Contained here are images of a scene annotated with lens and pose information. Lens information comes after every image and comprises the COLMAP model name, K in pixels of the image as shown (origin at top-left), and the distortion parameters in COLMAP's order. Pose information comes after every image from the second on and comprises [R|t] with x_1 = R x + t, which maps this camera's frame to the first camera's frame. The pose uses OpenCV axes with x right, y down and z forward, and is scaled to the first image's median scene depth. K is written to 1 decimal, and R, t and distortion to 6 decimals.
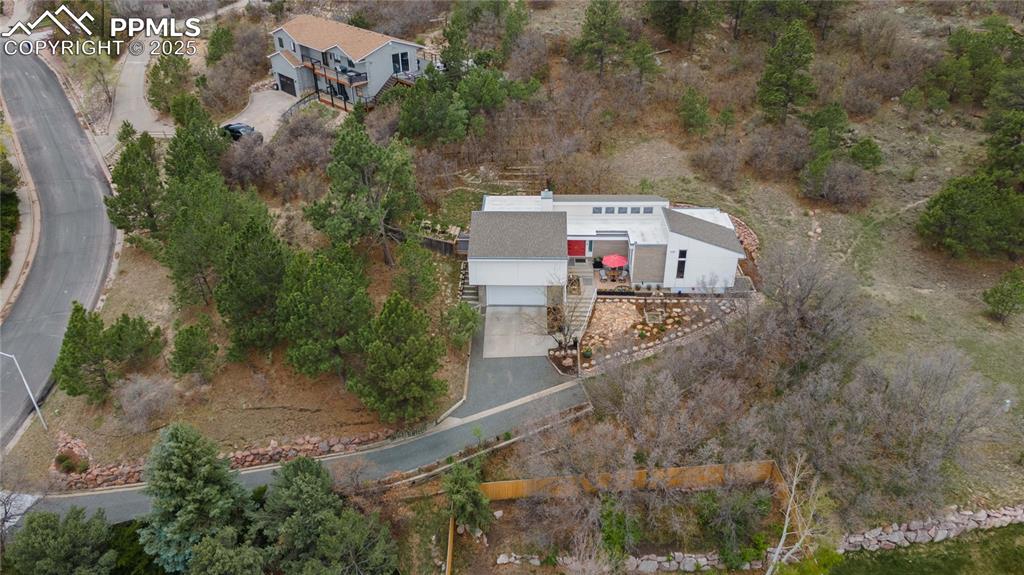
lens RADIAL K [[754.0, 0, 512.7], [0, 754.0, 287.8], [0, 0, 1]] dist [0.045357, 0.014159]
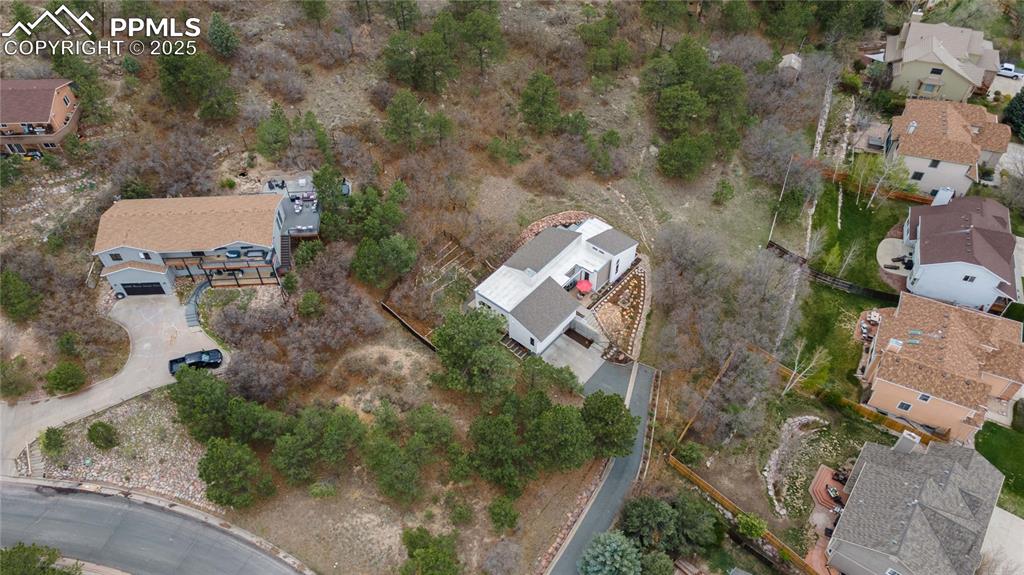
lens RADIAL K [[754.0, 0, 511.7], [0, 754.0, 286.4], [0, 0, 1]] dist [0.045357, 0.014159]
pose [[0.617601, -0.565071, 0.547049, -0.835604], [0.395900, 0.824370, 0.404570, -0.743342], [-0.679582, -0.033286, 0.732844, -0.055512]]
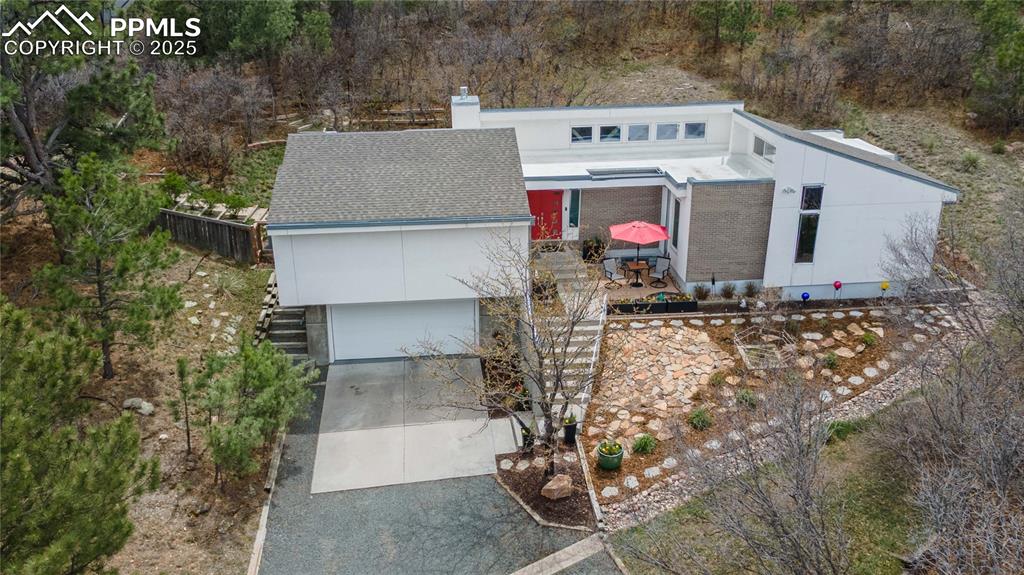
lens RADIAL K [[896.8, 0, 508.4], [0, 896.8, 285.8], [0, 0, 1]] dist [0.028524, -0.001543]
pose [[0.992636, -0.044870, 0.112516, 0.008080], [0.061912, 0.986304, -0.152876, 0.063969], [-0.104116, 0.158716, 0.981819, 0.539879]]
